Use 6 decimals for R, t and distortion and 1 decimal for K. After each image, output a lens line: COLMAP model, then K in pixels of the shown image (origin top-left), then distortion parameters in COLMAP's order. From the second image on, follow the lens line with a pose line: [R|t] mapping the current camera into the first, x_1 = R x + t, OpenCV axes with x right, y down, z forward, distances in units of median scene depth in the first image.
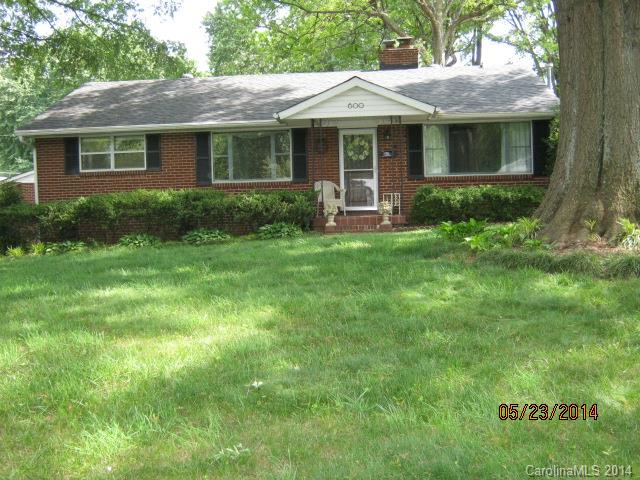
lens RADIAL K [[701.2, 0, 320.0], [0, 701.2, 240.0], [0, 0, 1]] dist [-0.146386, 0.211228]
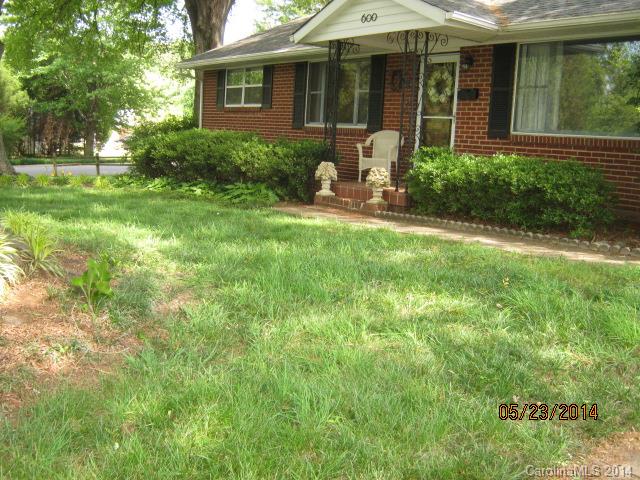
lens RADIAL K [[701.2, 0, 320.0], [0, 701.2, 240.0], [0, 0, 1]] dist [-0.146386, 0.211228]
pose [[0.633648, 0.173947, -0.753812, 0.496389], [-0.102533, 0.984681, 0.141033, -0.067461], [0.766797, -0.012074, 0.641776, 0.493995]]
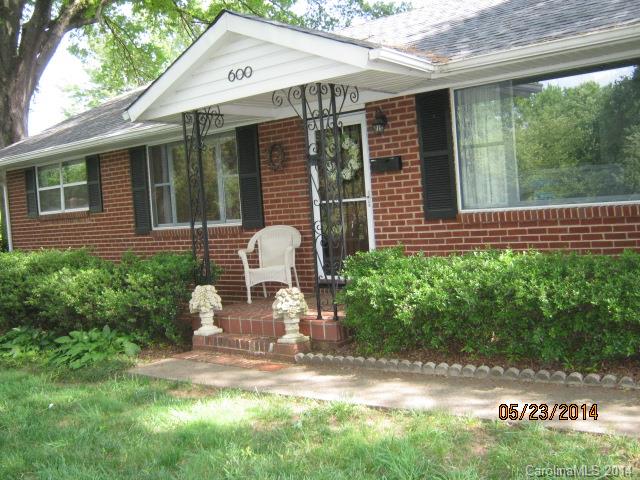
lens RADIAL K [[701.2, 0, 320.0], [0, 701.2, 240.0], [0, 0, 1]] dist [-0.146386, 0.211228]
pose [[0.806482, -0.002448, -0.591253, 0.327078], [0.025623, 0.999197, 0.030813, -0.088120], [0.590703, -0.040000, 0.805897, 0.599081]]
